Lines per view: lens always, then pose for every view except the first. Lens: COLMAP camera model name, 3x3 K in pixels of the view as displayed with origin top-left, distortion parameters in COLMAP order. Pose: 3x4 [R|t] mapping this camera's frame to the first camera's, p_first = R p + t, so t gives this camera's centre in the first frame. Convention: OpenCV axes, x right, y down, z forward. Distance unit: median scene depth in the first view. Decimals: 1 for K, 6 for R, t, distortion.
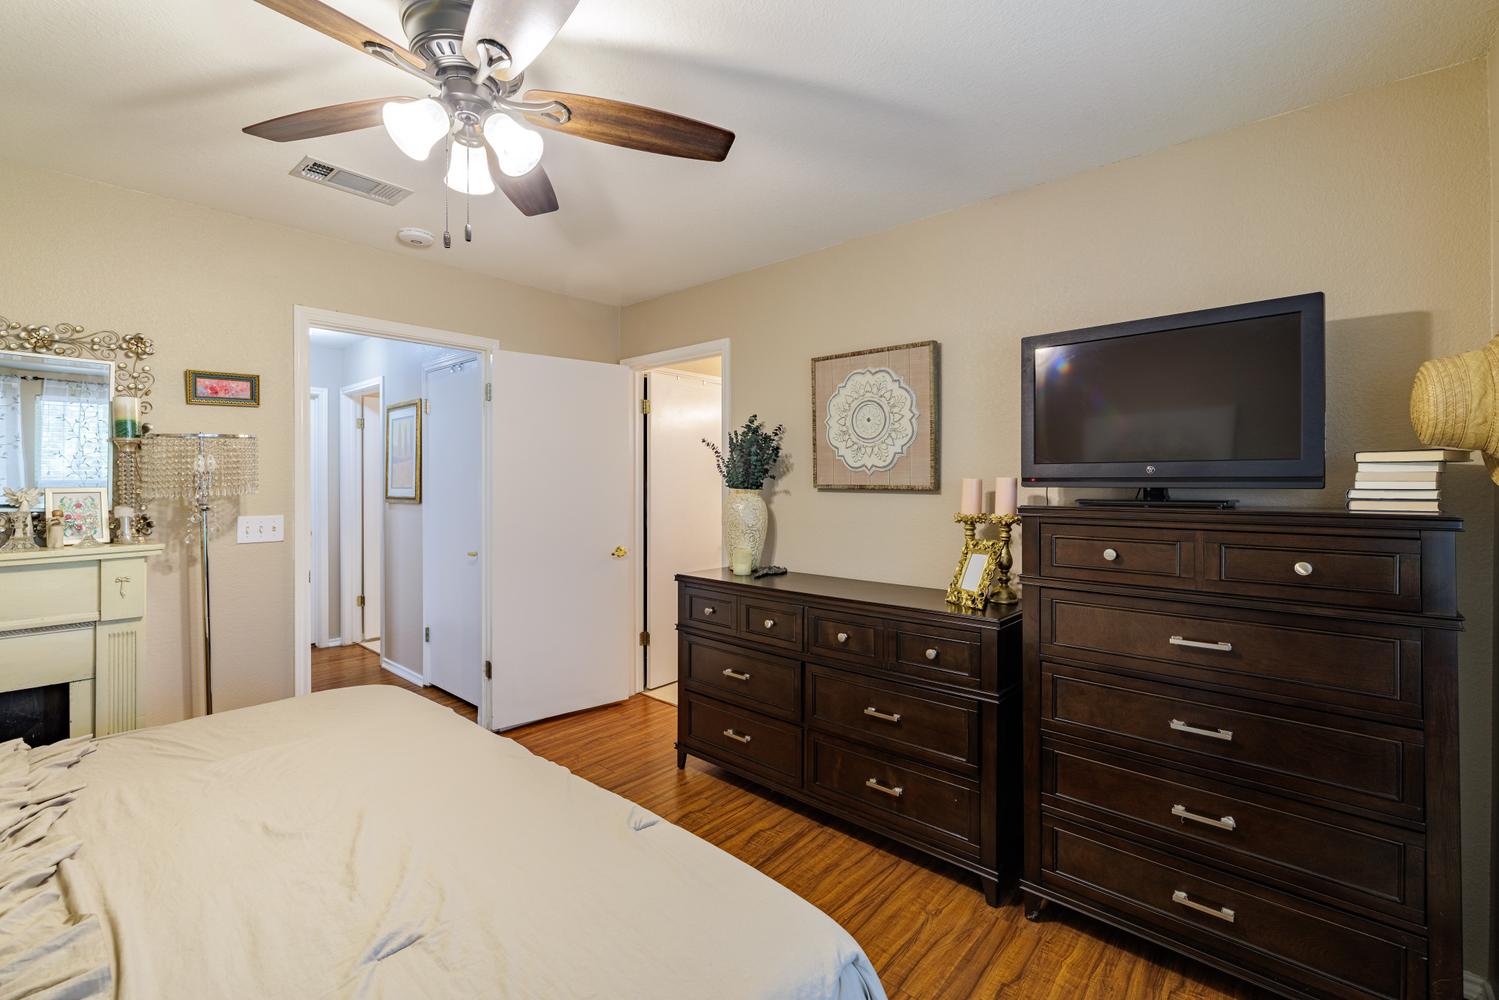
lens RADIAL K [[650.5, 0, 739.8], [0, 650.5, 486.8], [0, 0, 1]] dist [-0.002699, 0.000070]
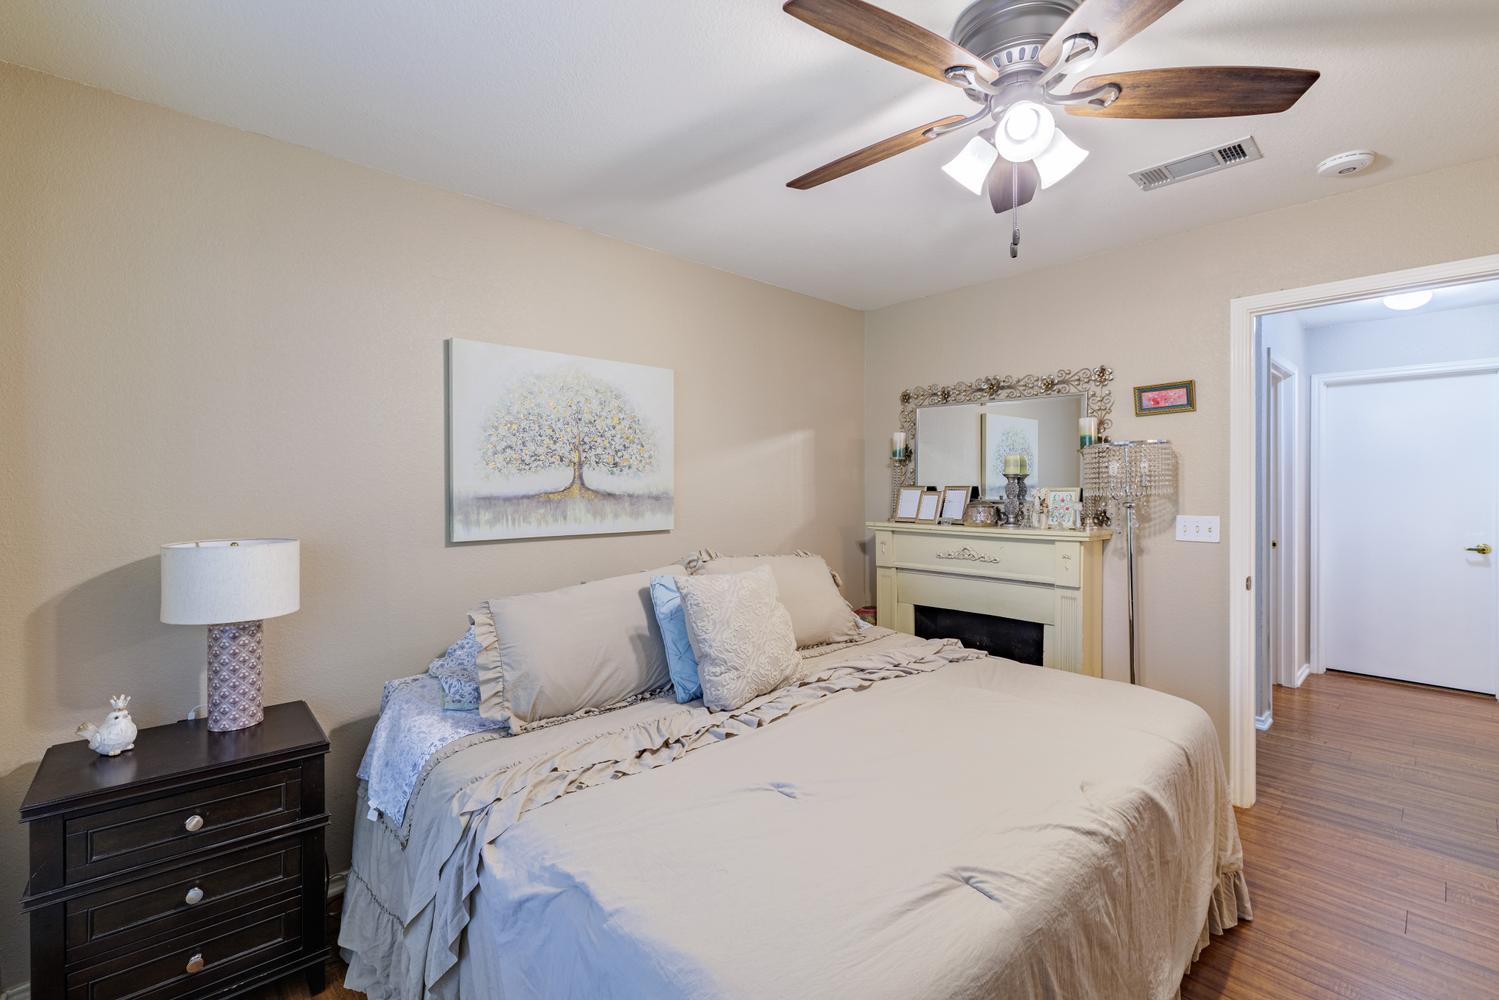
lens RADIAL K [[652.5, 0, 742.8], [0, 652.5, 490.7], [0, 0, 1]] dist [-0.002006, 0.000023]
pose [[-0.100619, 0.009124, -0.994883, 0.370613], [-0.004255, 0.999945, 0.009601, -0.002150], [0.994916, 0.005200, -0.100575, 0.396041]]
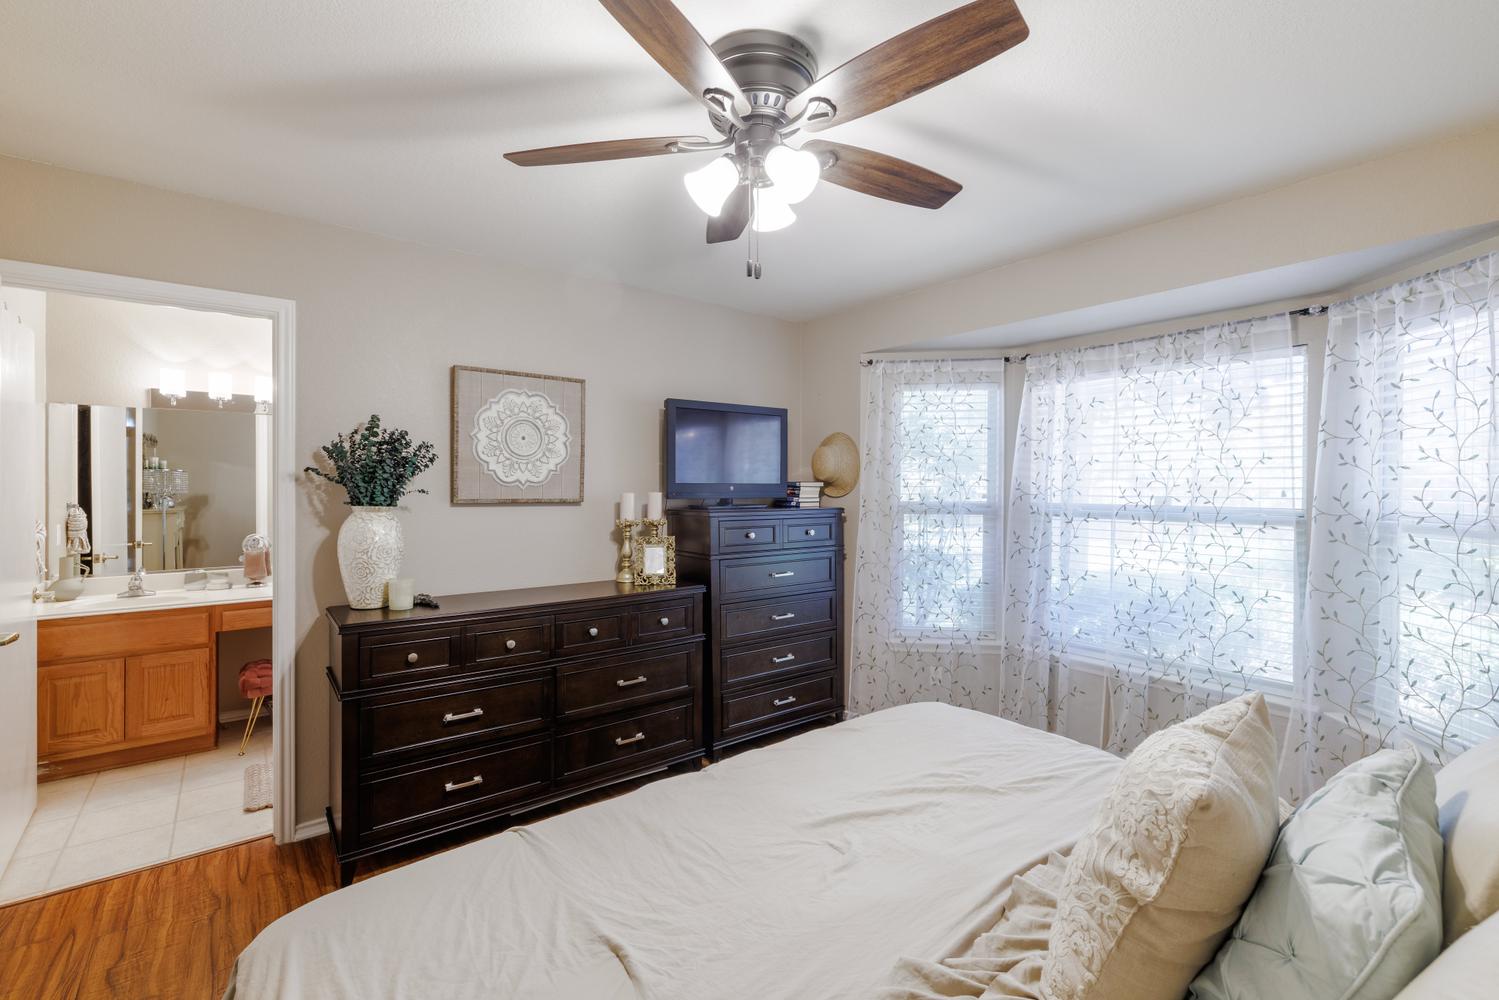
lens RADIAL K [[650.5, 0, 739.8], [0, 650.5, 486.8], [0, 0, 1]] dist [-0.002699, 0.000070]
pose [[0.173145, -0.000878, 0.984896, -0.845977], [0.004259, 0.999991, 0.000143, -0.022285], [-0.984887, 0.004170, 0.173147, 0.491252]]
